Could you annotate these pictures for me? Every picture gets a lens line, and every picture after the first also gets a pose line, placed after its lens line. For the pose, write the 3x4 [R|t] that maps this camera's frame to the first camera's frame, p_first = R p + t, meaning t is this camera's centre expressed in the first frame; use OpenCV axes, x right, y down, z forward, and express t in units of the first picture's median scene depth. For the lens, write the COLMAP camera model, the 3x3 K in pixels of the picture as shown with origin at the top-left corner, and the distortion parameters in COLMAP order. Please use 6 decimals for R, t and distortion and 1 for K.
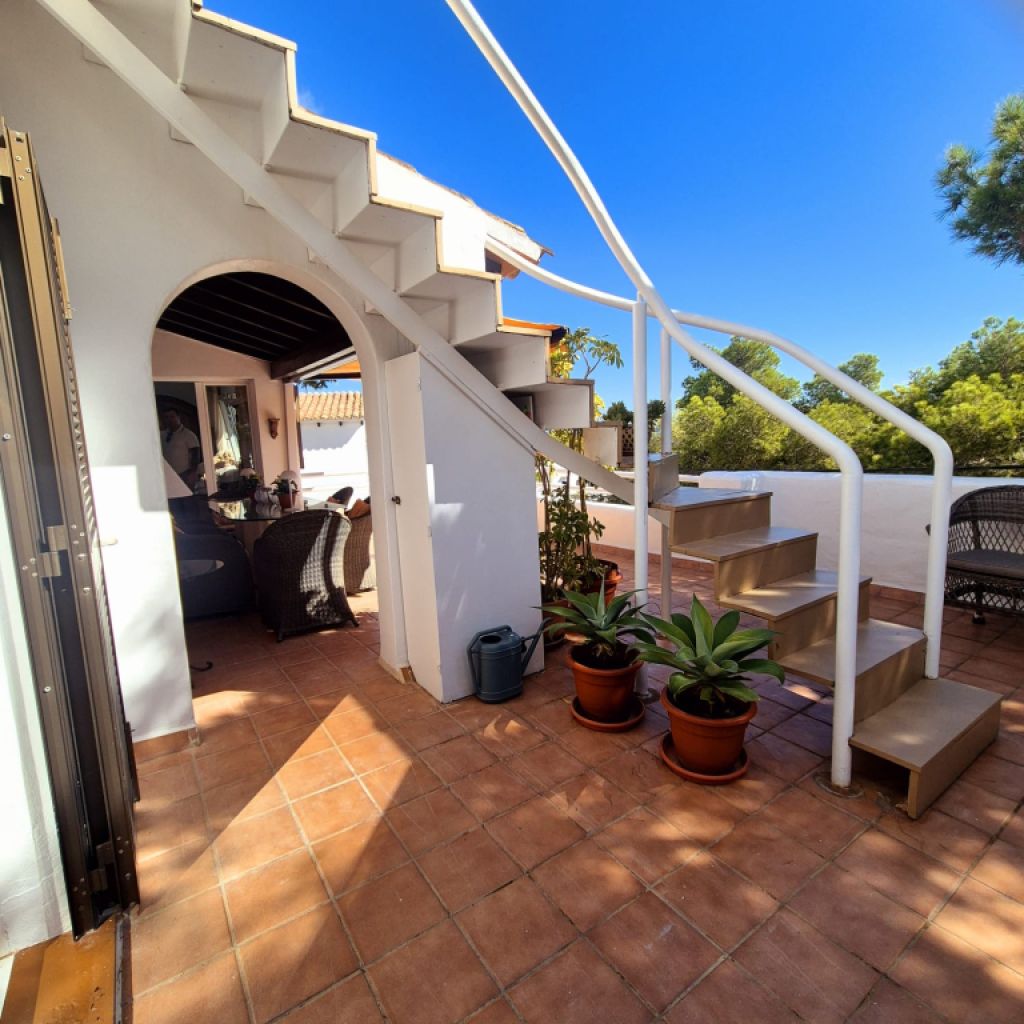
lens RADIAL K [[560.1, 0, 507.6], [0, 560.1, 510.1], [0, 0, 1]] dist [0.007155, -0.001076]
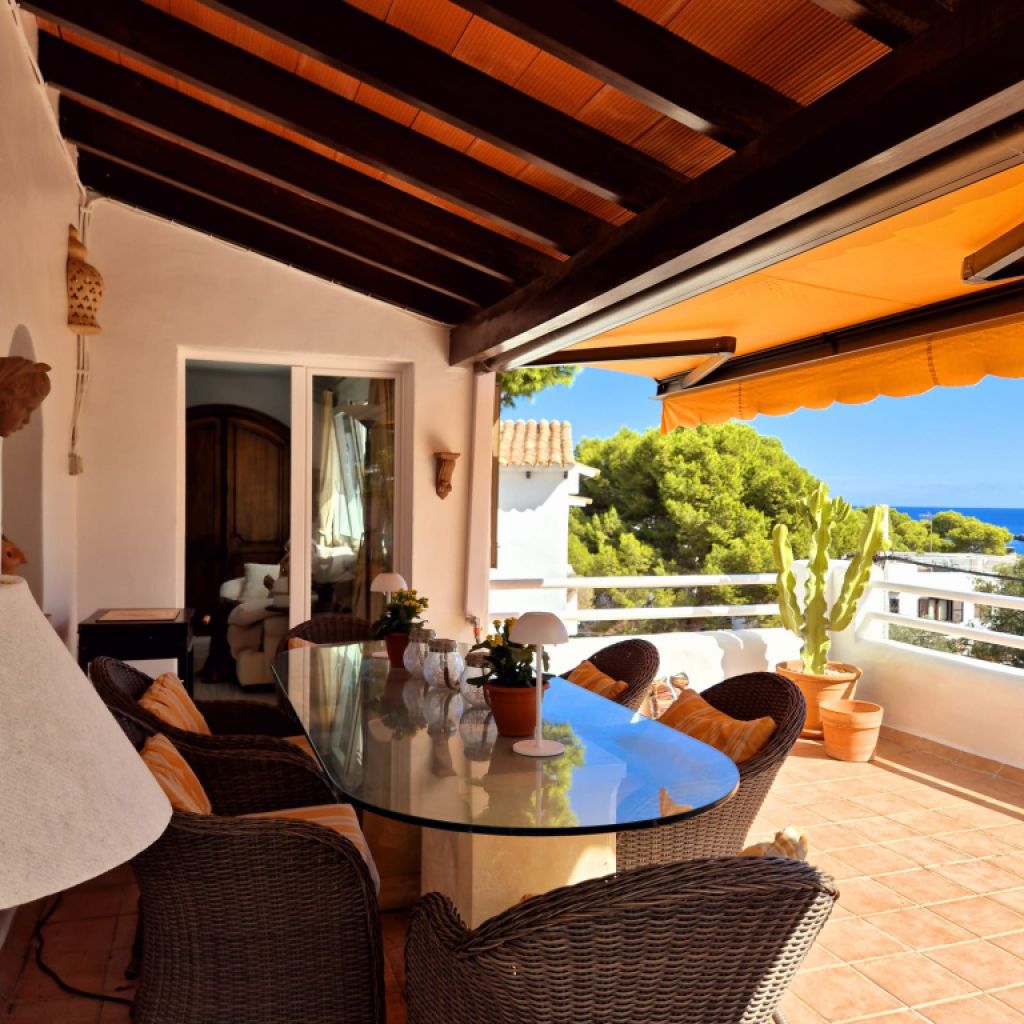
lens RADIAL K [[908.5, 0, 508.1], [0, 908.5, 516.5], [0, 0, 1]] dist [0.084924, -0.086896]
pose [[0.961913, 0.056505, -0.267453, -0.490292], [-0.087113, 0.990756, -0.103990, -0.122415], [0.259105, 0.123328, 0.957943, 0.933657]]
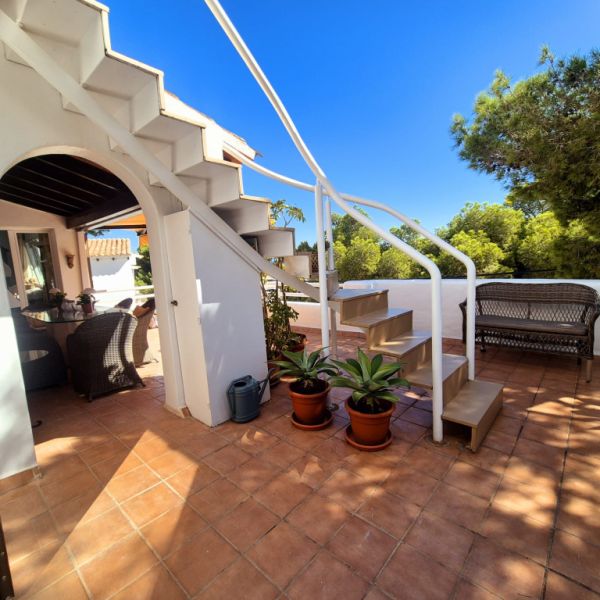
lens RADIAL K [[328.2, 0, 300.2], [0, 328.2, 301.7], [0, 0, 1]] dist [0.007155, -0.001076]
pose [[0.971955, -0.044124, 0.230990, -0.076245], [0.048719, 0.998711, -0.014226, 0.010821], [-0.230064, 0.025081, 0.972852, 0.012460]]
